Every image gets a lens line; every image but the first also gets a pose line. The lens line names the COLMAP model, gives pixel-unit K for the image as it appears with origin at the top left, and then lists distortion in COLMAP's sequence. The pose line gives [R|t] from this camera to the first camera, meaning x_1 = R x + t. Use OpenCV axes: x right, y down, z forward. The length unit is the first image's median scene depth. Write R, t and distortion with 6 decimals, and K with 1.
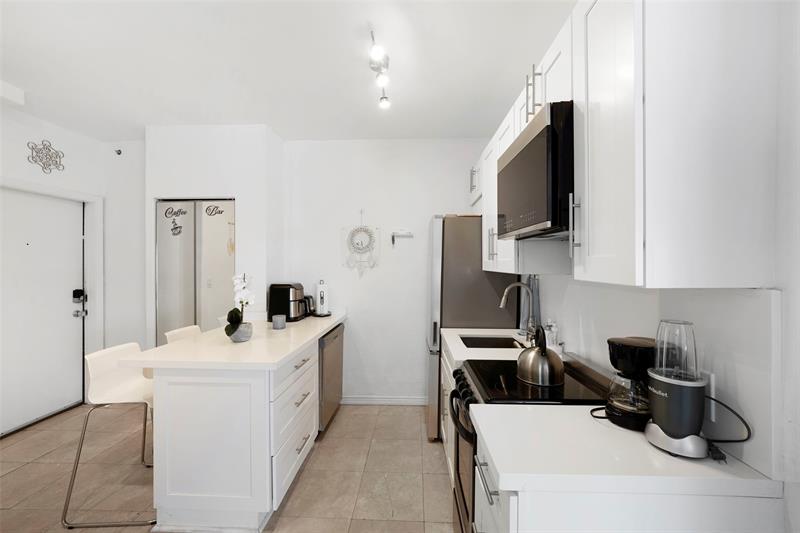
lens RADIAL K [[311.6, 0, 399.0], [0, 311.6, 267.5], [0, 0, 1]] dist [0.009515, 0.000470]
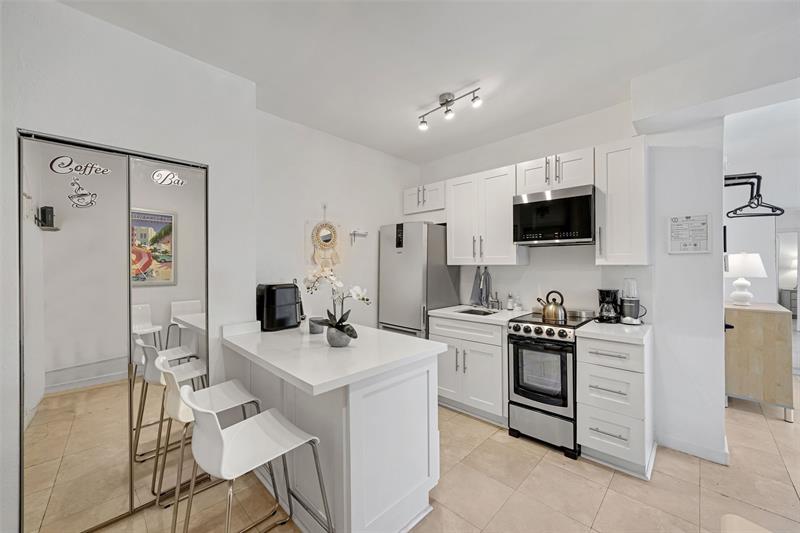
lens RADIAL K [[304.6, 0, 406.0], [0, 304.6, 263.9], [0, 0, 1]] dist [0.001841, -0.000111]
pose [[0.657785, -0.007242, 0.753171, -0.739372], [0.016926, 0.999843, -0.005168, 0.007632], [-0.753015, 0.016148, 0.657805, 0.214313]]
